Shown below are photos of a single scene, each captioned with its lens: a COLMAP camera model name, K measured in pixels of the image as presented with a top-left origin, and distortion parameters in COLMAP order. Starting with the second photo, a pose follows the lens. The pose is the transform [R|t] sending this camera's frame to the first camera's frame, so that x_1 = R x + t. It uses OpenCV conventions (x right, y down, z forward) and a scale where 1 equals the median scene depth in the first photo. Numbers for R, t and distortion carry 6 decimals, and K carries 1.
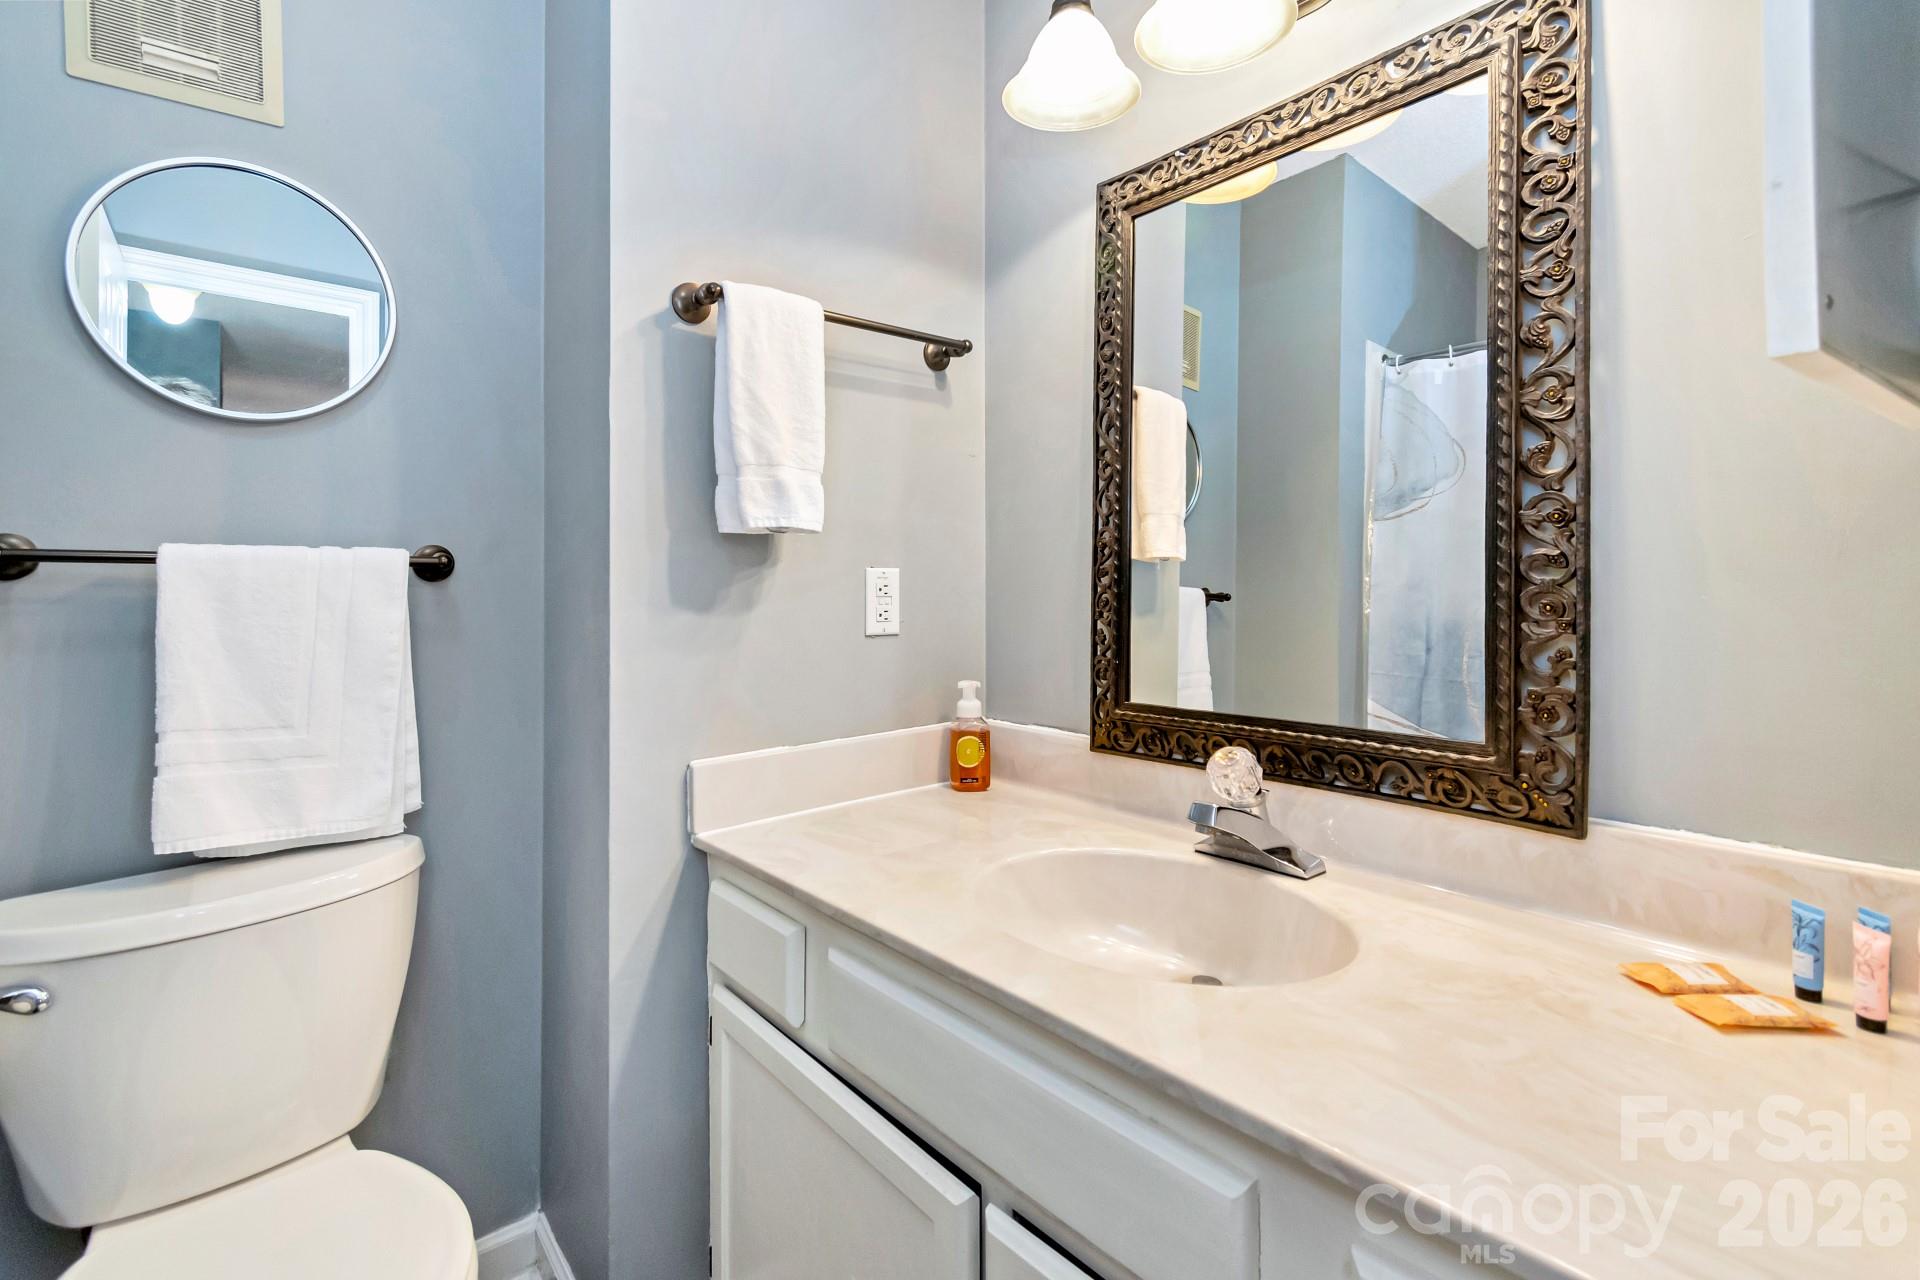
lens RADIAL K [[895.4, 0, 974.7], [0, 895.4, 585.8], [0, 0, 1]] dist [0.008227, -0.000640]
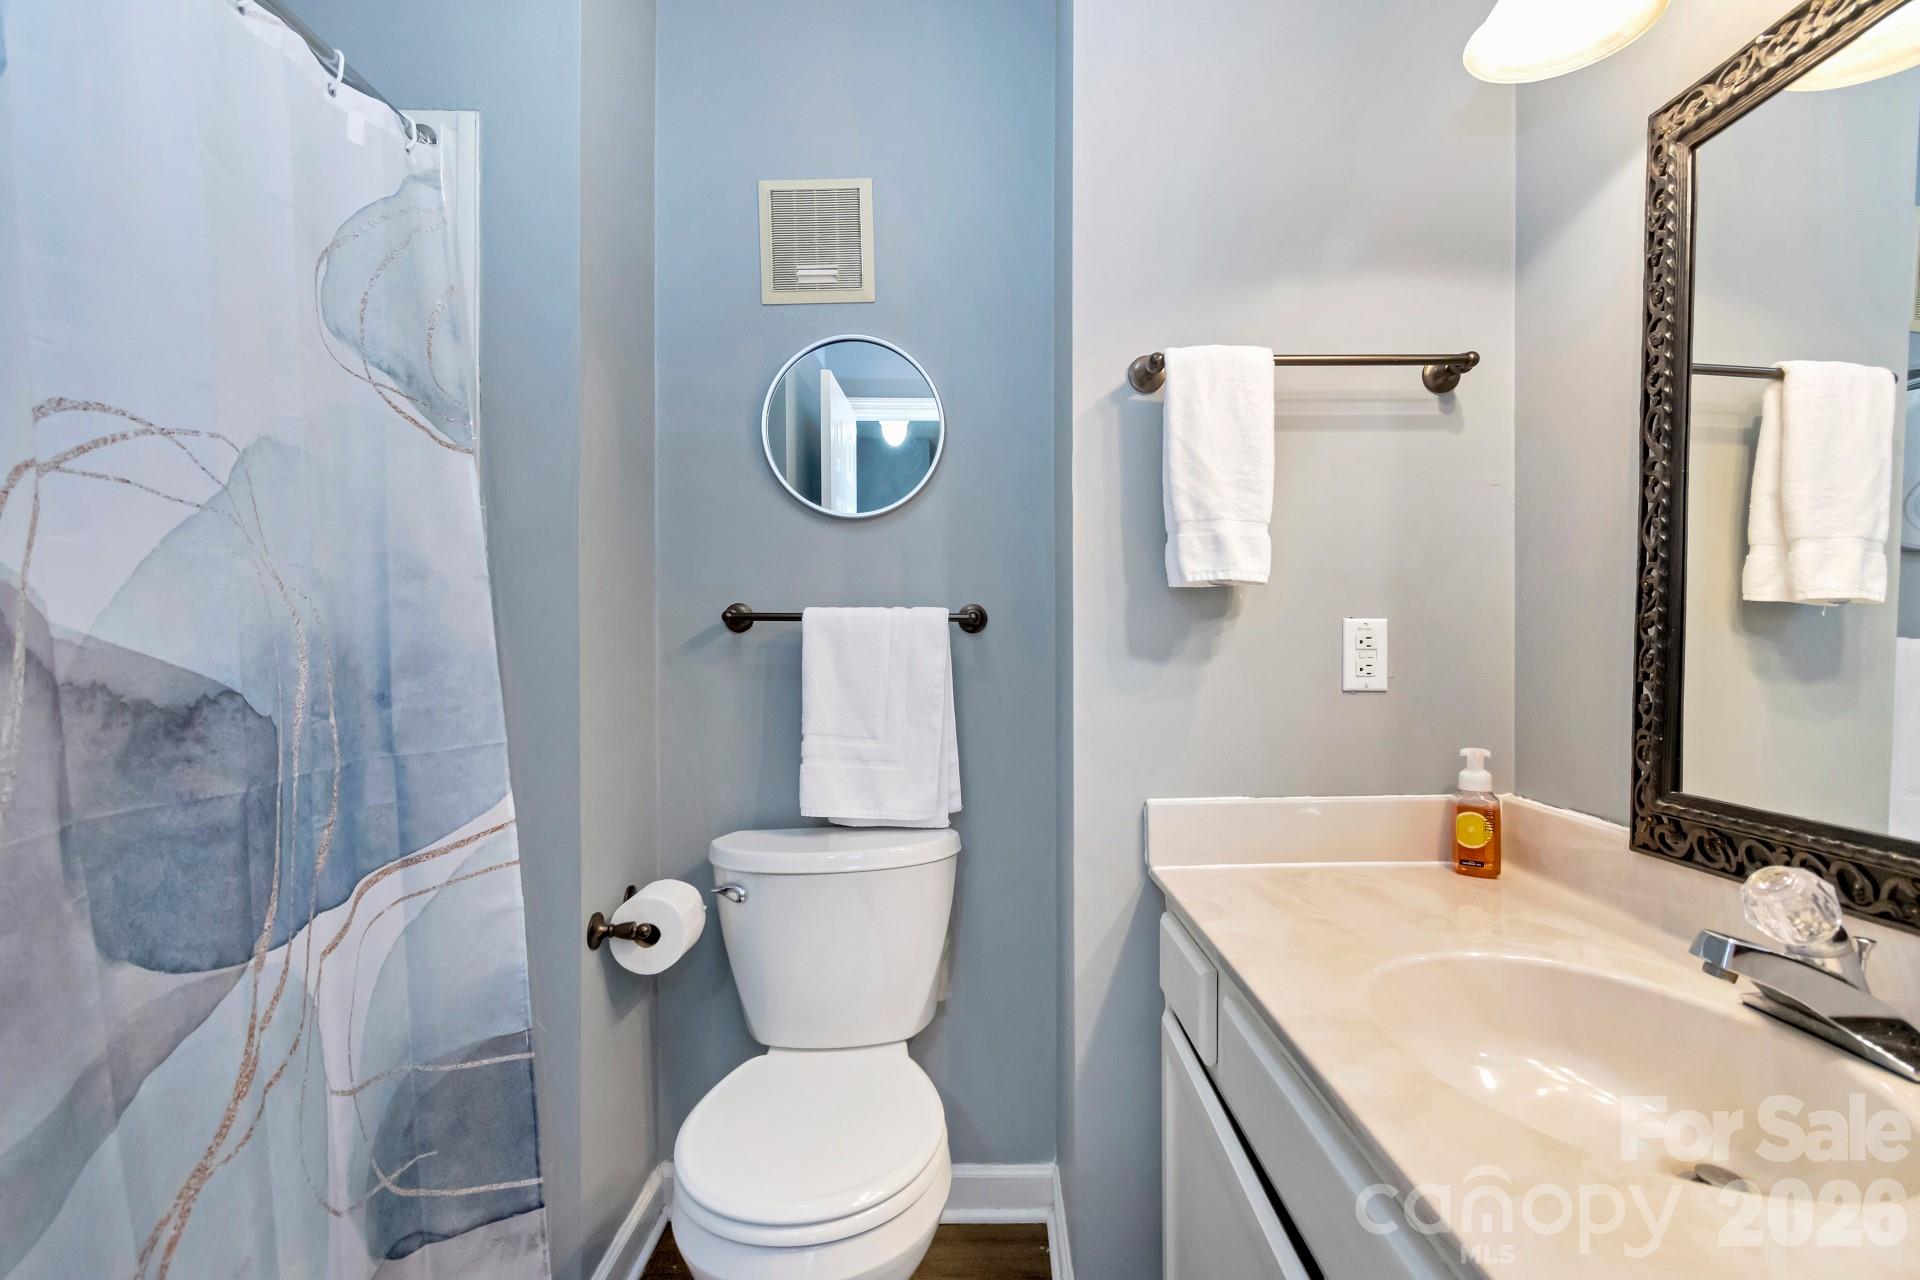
lens RADIAL K [[895.4, 0, 968.6], [0, 895.4, 651.3], [0, 0, 1]] dist [0.008227, -0.000640]
pose [[0.769358, 0.014556, -0.638652, 0.207205], [-0.003016, 0.999812, 0.019153, -0.002850], [0.638811, -0.012809, 0.769257, 0.031069]]
